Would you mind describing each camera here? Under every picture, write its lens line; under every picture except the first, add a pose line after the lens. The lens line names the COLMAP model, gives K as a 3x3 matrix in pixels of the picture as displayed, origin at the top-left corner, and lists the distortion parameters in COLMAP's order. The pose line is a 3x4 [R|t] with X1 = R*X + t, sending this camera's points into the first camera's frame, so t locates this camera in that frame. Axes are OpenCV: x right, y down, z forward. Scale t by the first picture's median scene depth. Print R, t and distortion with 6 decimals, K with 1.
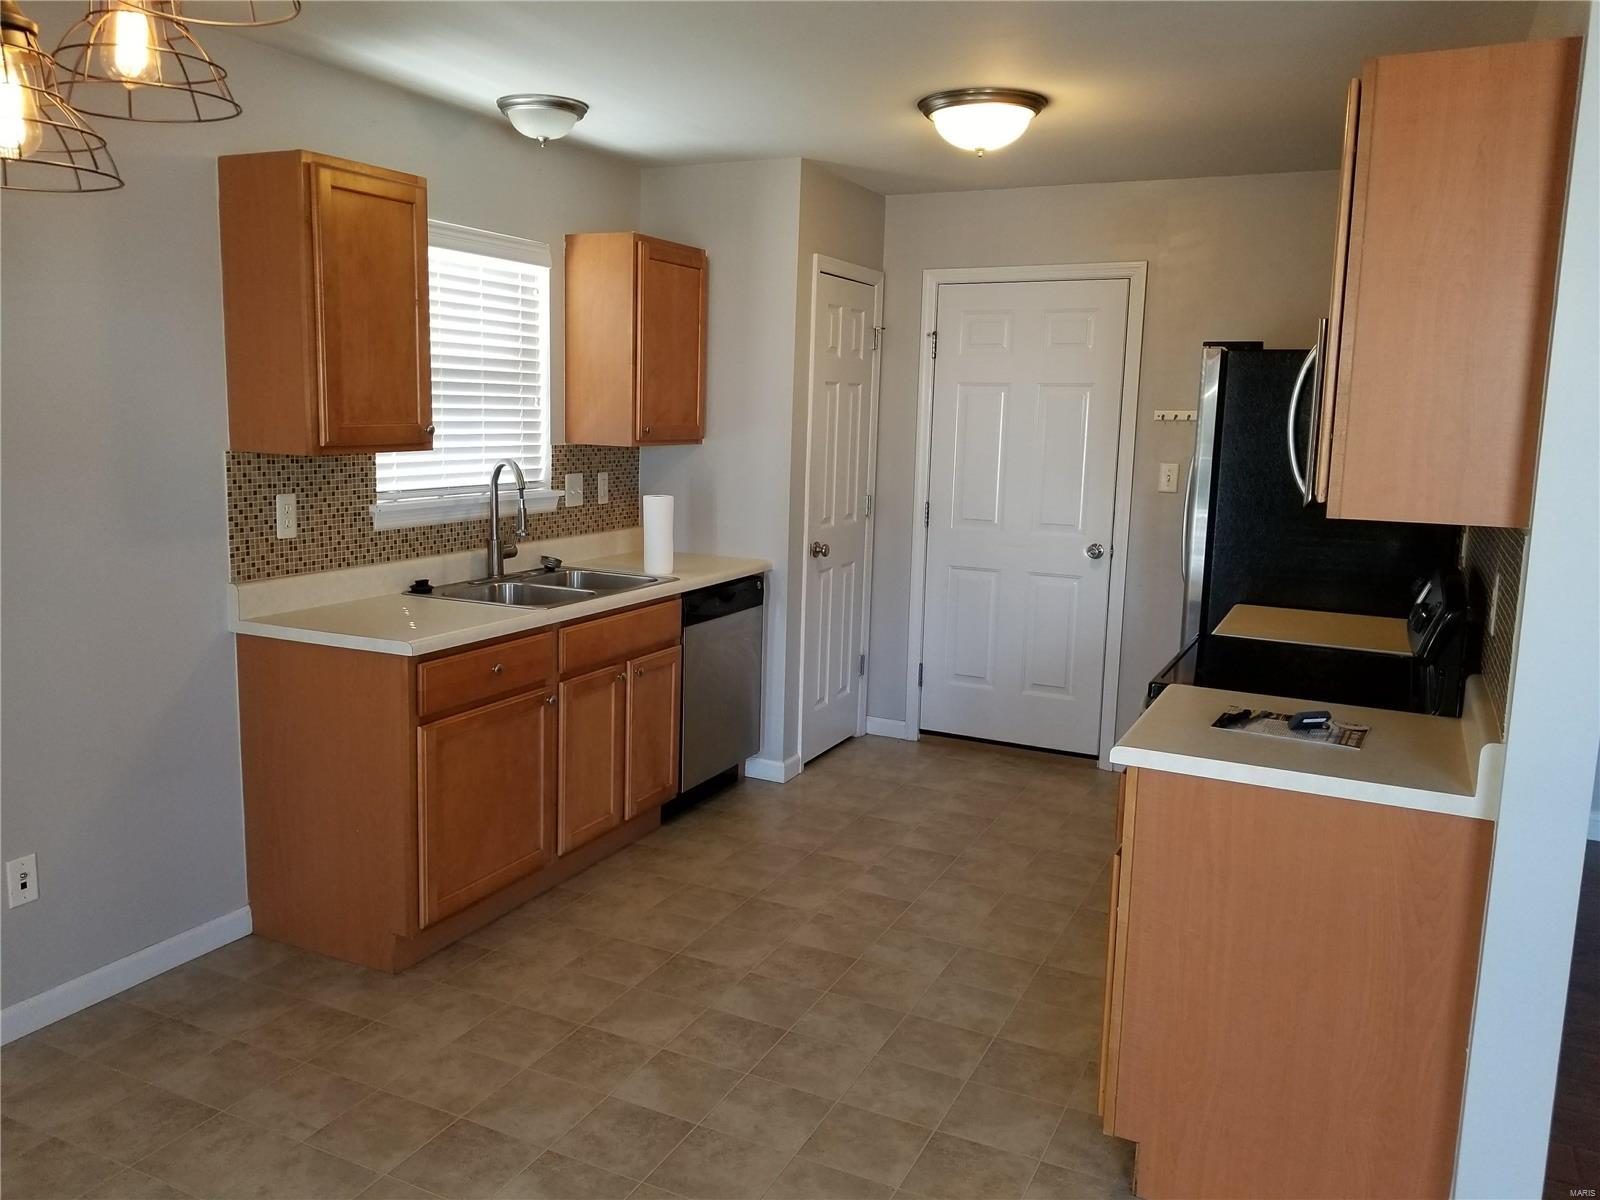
lens RADIAL K [[1251.7, 0, 803.1], [0, 1251.7, 576.3], [0, 0, 1]] dist [0.103364, -0.169078]
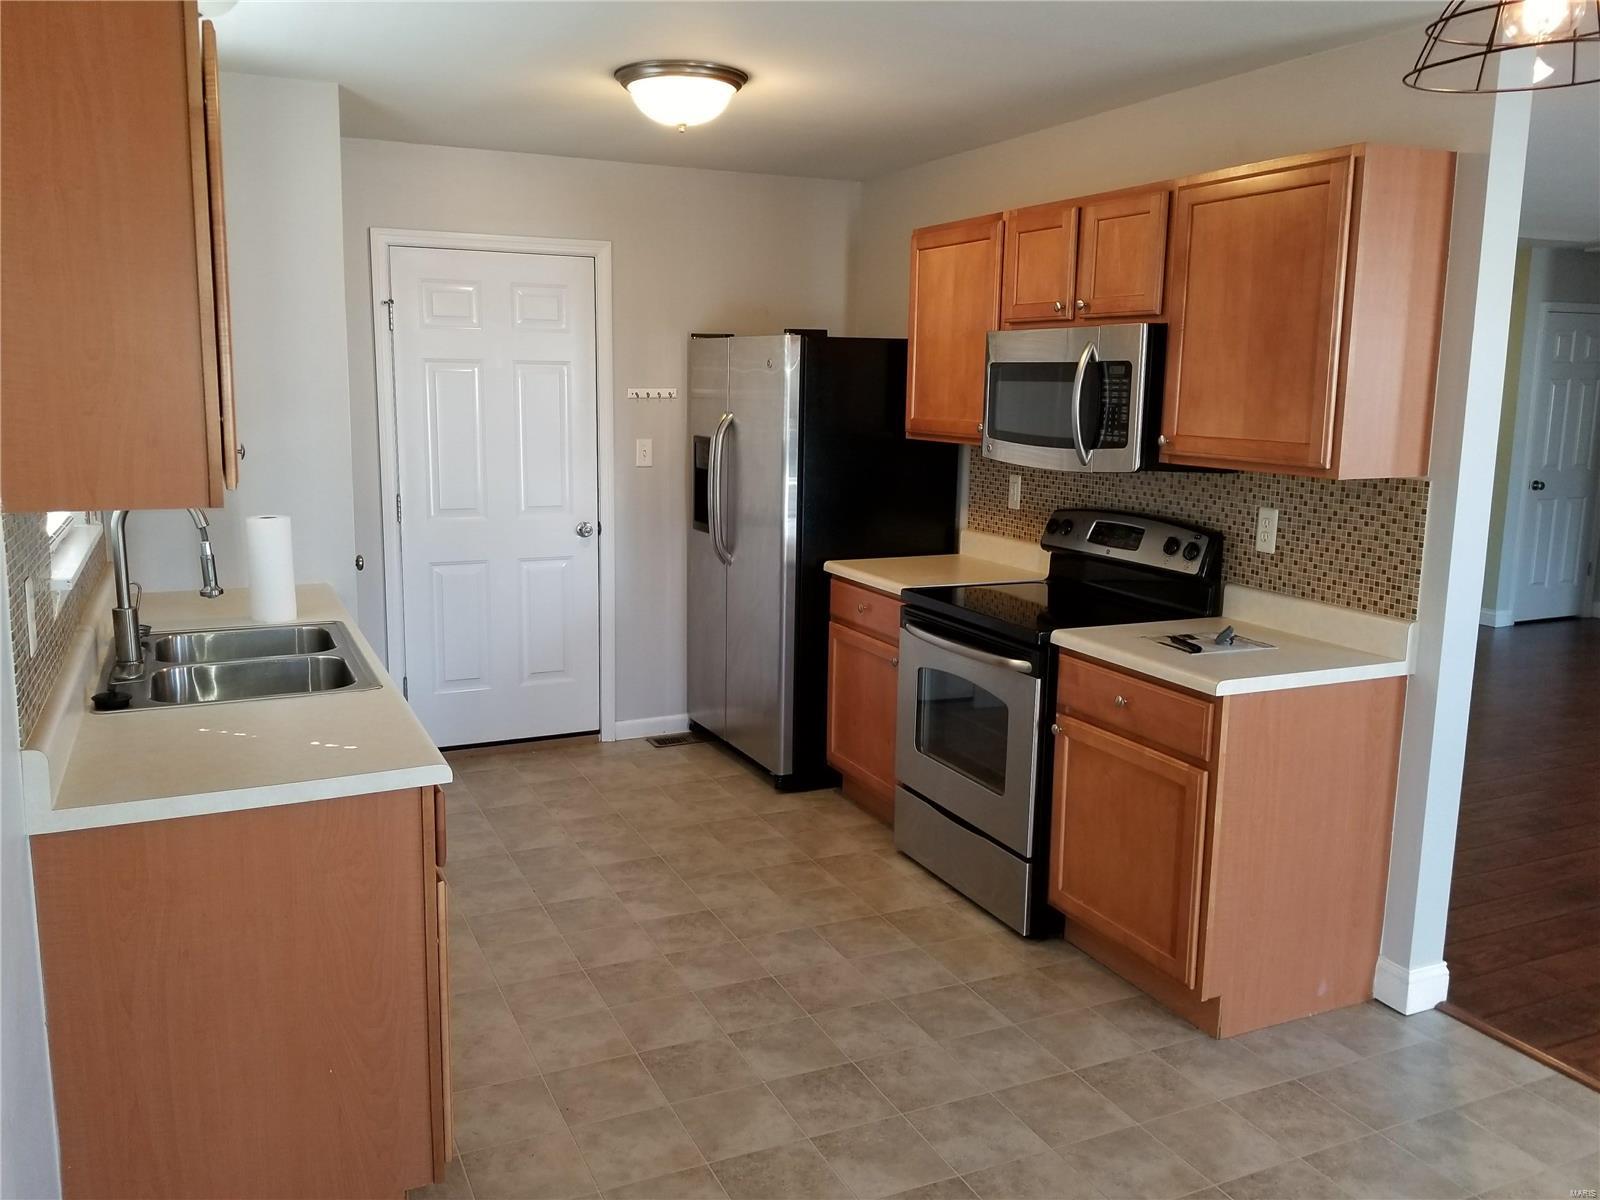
lens RADIAL K [[1210.7, 0, 793.5], [0, 1210.7, 583.2], [0, 0, 1]] dist [0.096658, -0.210478]
pose [[0.650122, -0.145762, 0.745717, -0.573113], [0.114263, 0.989021, 0.093705, -0.072976], [-0.751189, 0.024288, 0.659640, 0.361805]]
